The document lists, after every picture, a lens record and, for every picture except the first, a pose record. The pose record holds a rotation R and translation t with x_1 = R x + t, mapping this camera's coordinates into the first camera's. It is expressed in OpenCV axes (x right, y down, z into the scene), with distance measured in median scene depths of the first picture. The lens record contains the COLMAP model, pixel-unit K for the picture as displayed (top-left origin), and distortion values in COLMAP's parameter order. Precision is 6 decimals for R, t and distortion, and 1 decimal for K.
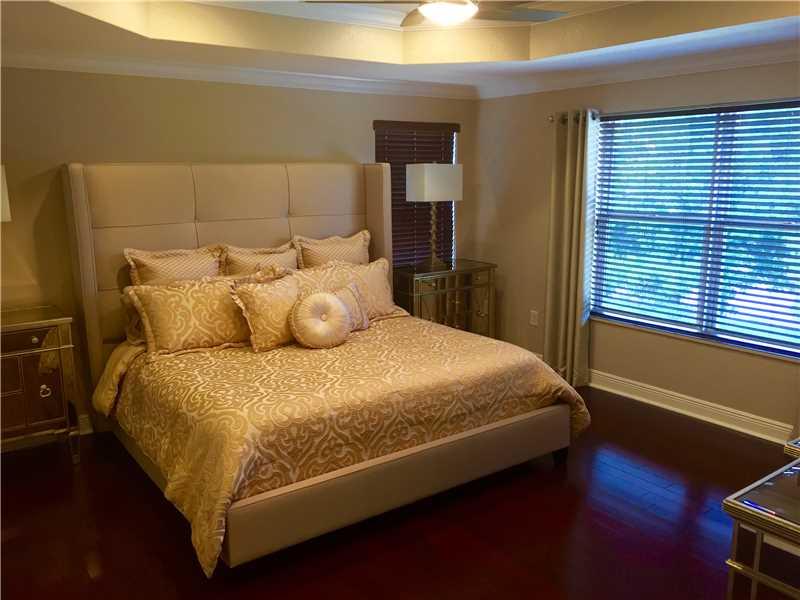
lens RADIAL K [[676.6, 0, 400.0], [0, 676.6, 300.0], [0, 0, 1]] dist [0.070943, -0.087092]
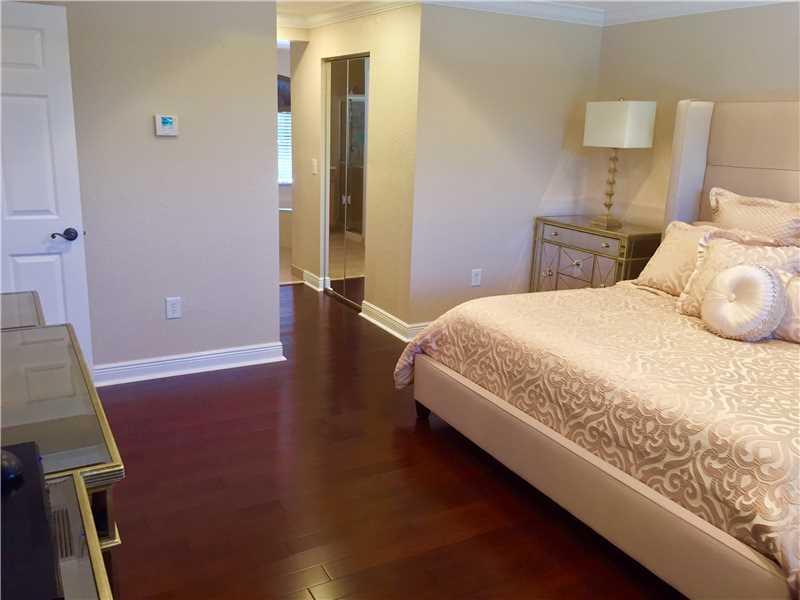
lens RADIAL K [[676.6, 0, 400.0], [0, 676.6, 300.0], [0, 0, 1]] dist [0.070943, -0.087092]
pose [[-0.101218, 0.198360, -0.974889, 0.843872], [-0.322307, 0.920533, 0.220764, -0.063669], [0.941208, 0.336559, -0.029241, 0.779245]]
